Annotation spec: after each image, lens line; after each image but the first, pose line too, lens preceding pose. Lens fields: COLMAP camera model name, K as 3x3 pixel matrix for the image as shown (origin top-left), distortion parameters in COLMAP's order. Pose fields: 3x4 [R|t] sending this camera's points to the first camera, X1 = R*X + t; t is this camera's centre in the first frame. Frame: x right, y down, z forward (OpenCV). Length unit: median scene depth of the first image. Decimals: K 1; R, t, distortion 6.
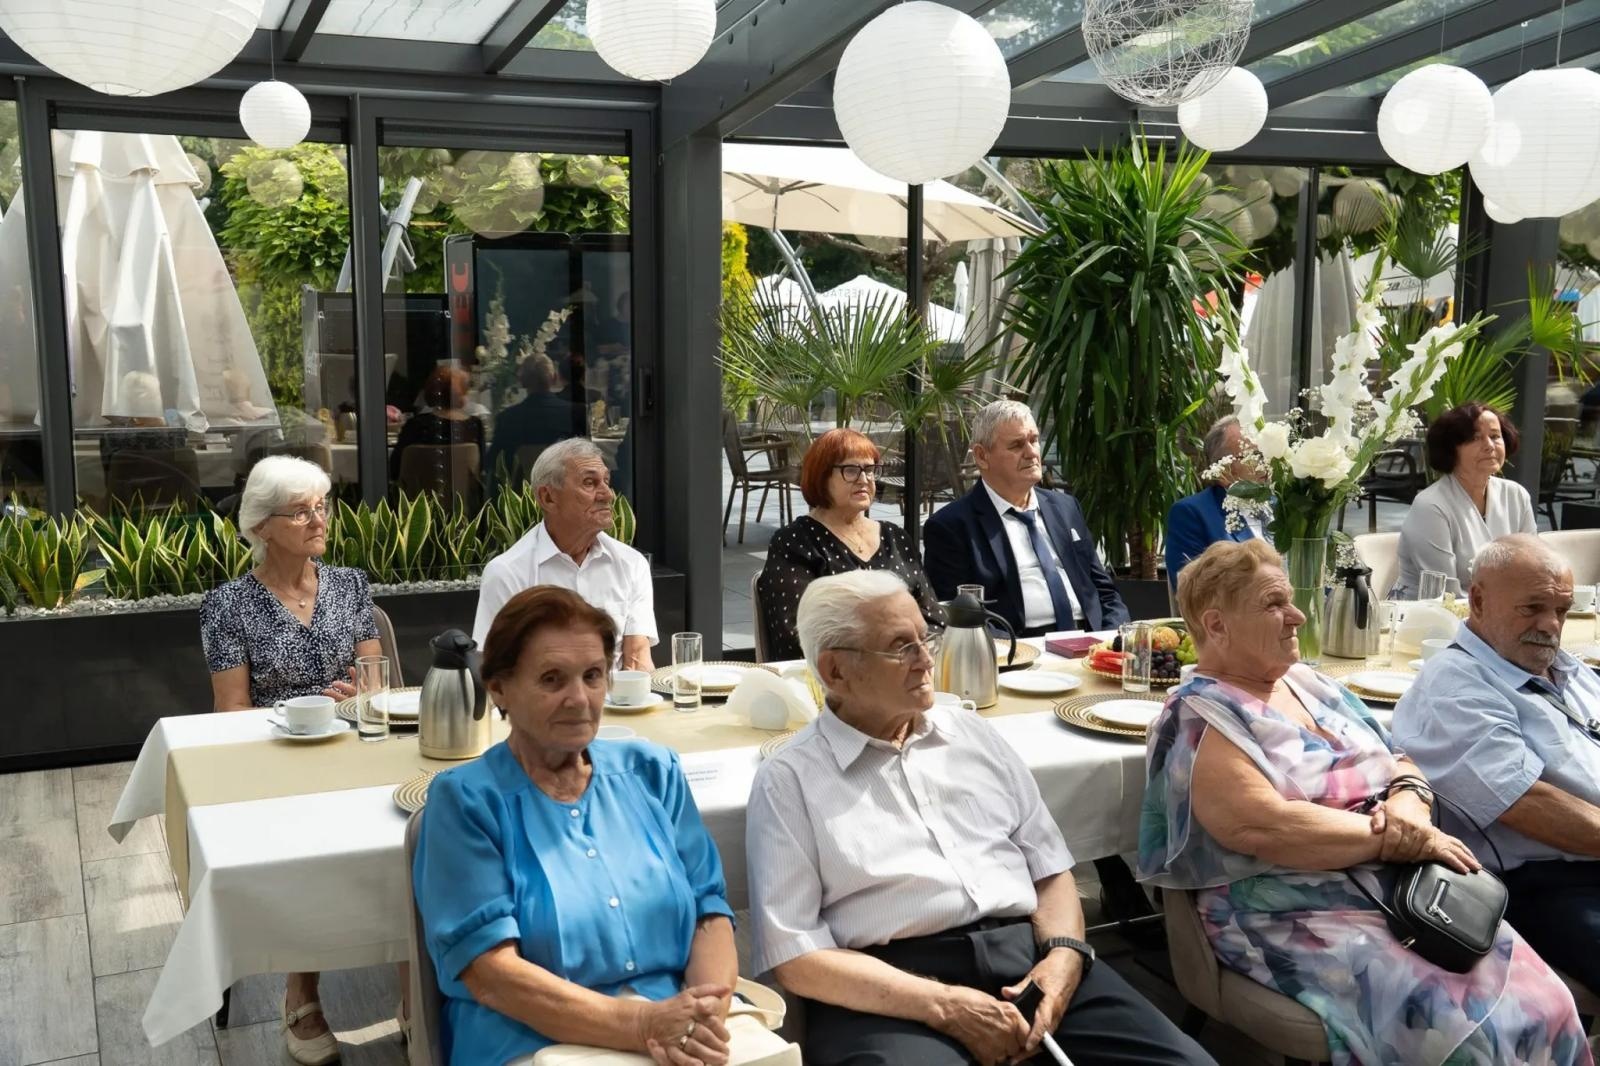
lens RADIAL K [[1893.3, 0, 748.3], [0, 1893.3, 475.6], [0, 0, 1]] dist [0.031171, 0.231523]
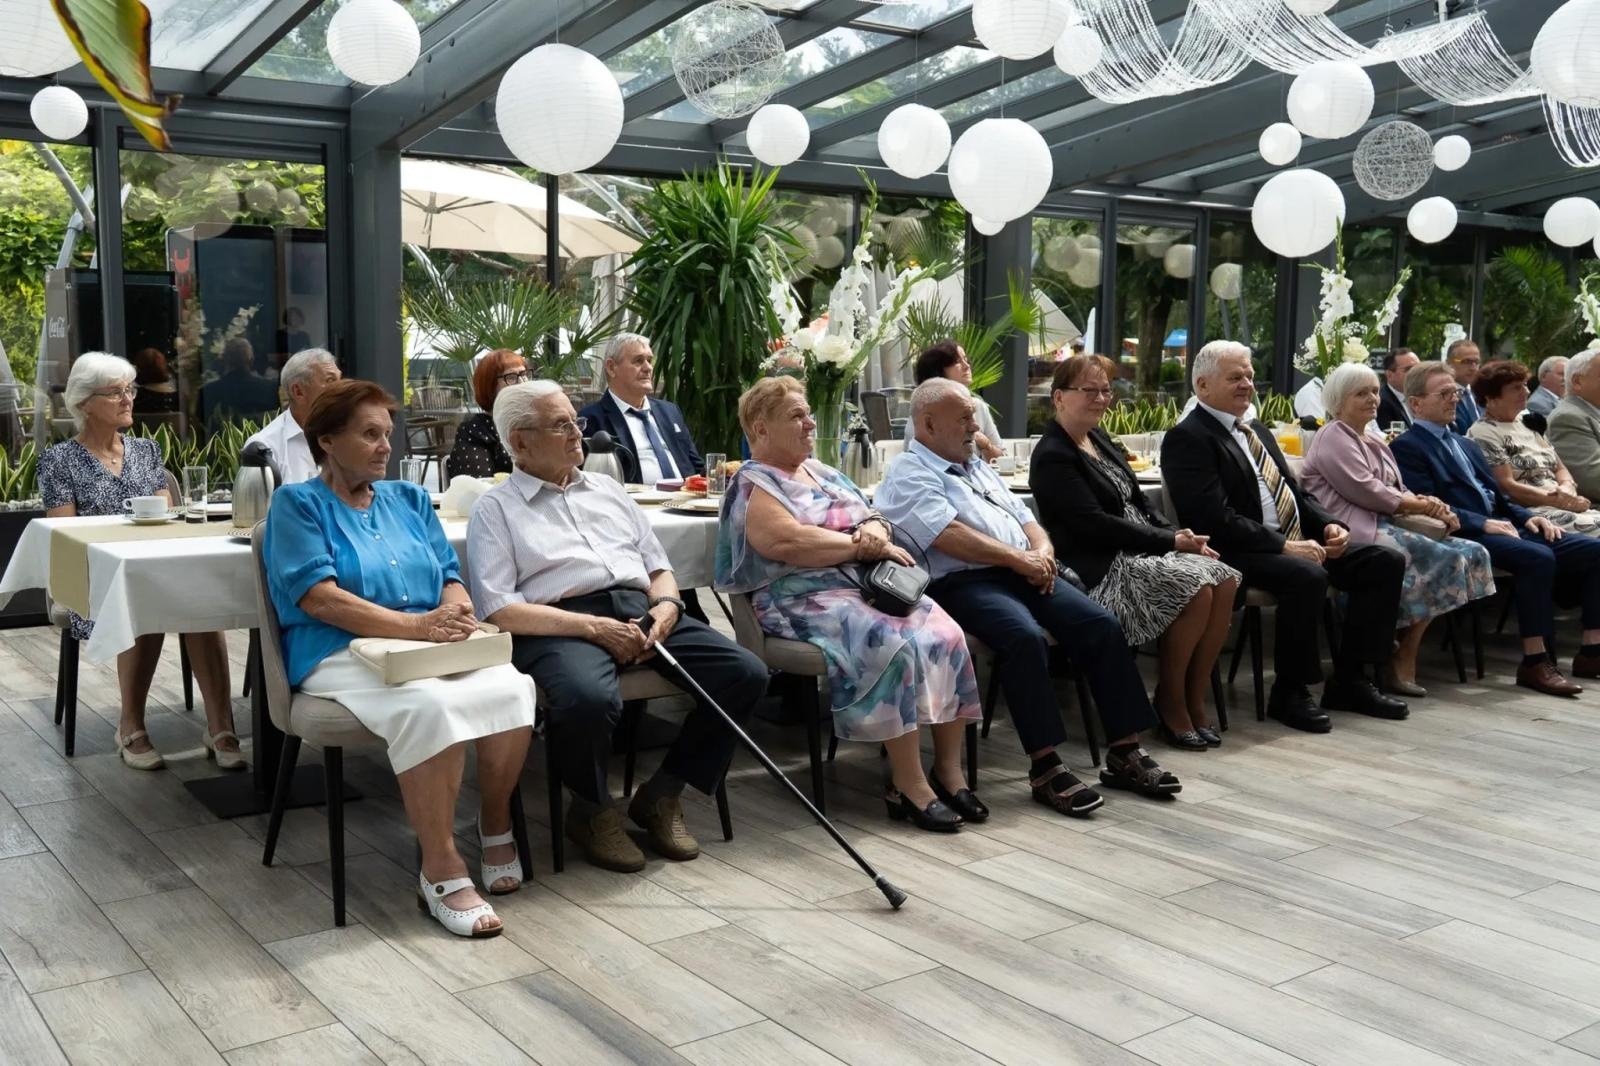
lens RADIAL K [[1893.3, 0, 748.3], [0, 1893.3, 475.6], [0, 0, 1]] dist [0.031171, 0.231523]
pose [[0.980125, -0.013828, 0.197896, -0.061165], [0.022304, 0.998924, -0.040666, 0.146459], [-0.197121, 0.044272, 0.979379, -0.434000]]
